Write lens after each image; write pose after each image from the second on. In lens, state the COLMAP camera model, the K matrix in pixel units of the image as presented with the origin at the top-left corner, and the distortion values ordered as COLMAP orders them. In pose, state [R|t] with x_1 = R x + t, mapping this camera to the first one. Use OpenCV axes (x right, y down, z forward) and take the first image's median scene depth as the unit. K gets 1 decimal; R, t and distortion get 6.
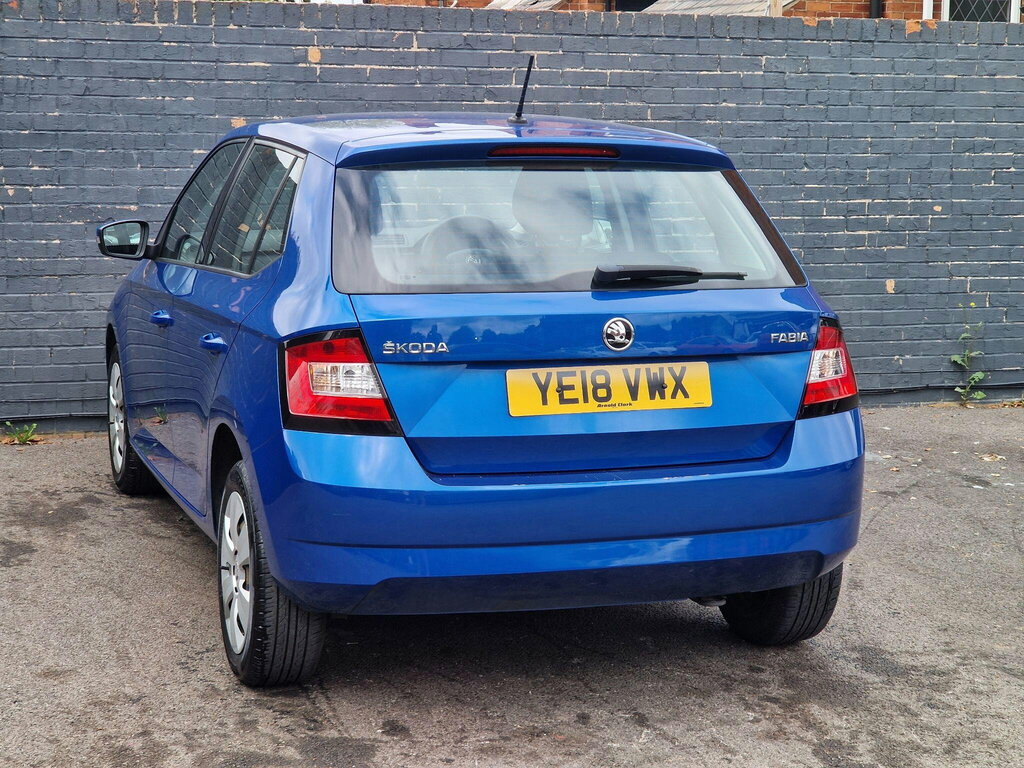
lens RADIAL K [[1925.0, 0, 535.3], [0, 1925.0, 354.2], [0, 0, 1]] dist [0.056111, 0.000000]
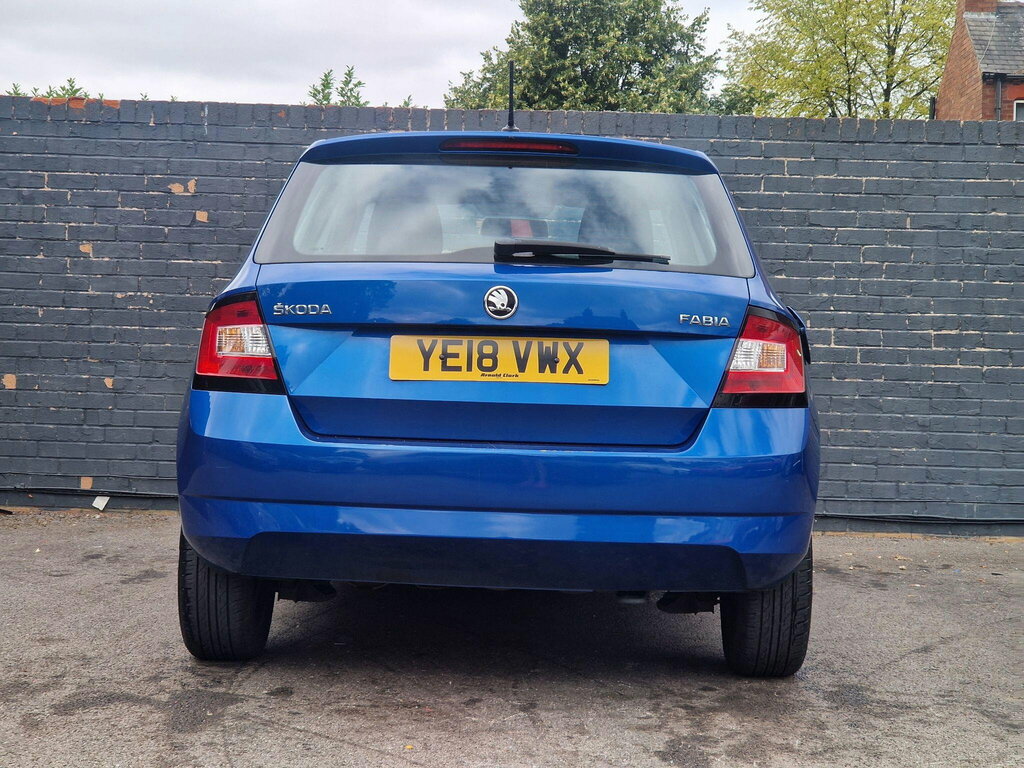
lens RADIAL K [[1925.0, 0, 530.5], [0, 1925.0, 408.5], [0, 0, 1]] dist [0.056111, 0.000000]
pose [[0.946925, 0.023210, -0.320614, 0.352903], [-0.056164, 0.993994, -0.093922, 0.127890], [0.316509, 0.106944, 0.942542, 0.071226]]
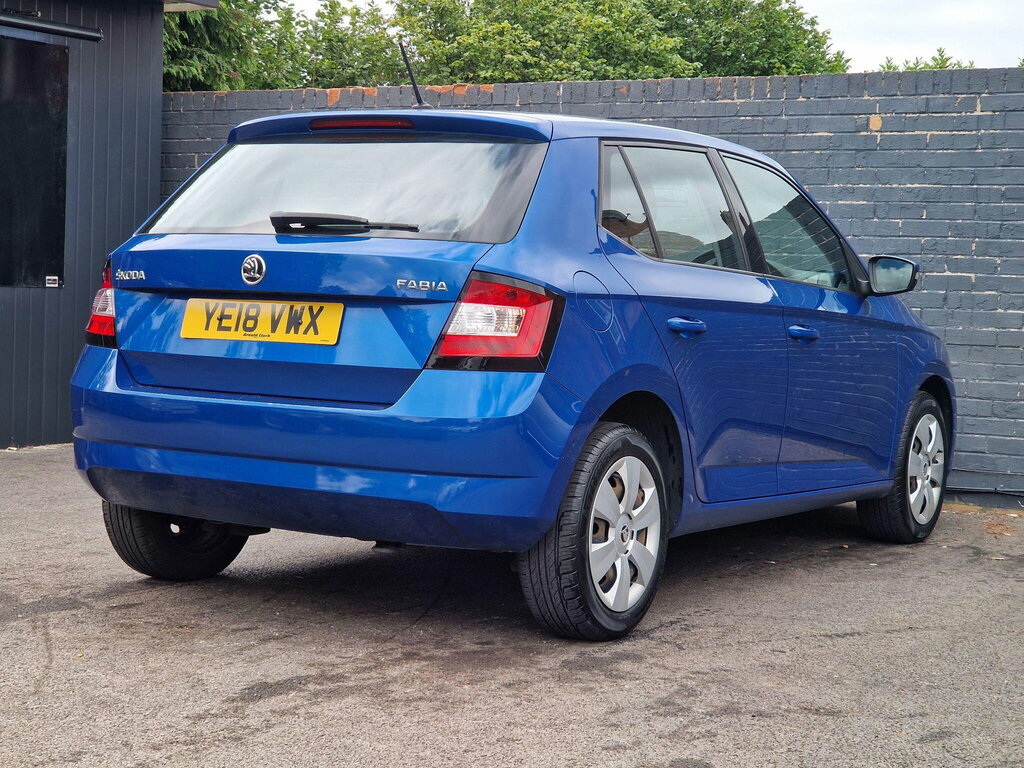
lens RADIAL K [[1925.0, 0, 489.0], [0, 1925.0, 386.8], [0, 0, 1]] dist [0.056111, 0.000000]
pose [[0.651130, 0.050619, -0.757276, 0.903011], [-0.123036, 0.991615, -0.039508, 0.077712], [0.748927, 0.118897, 0.651899, 0.369946]]
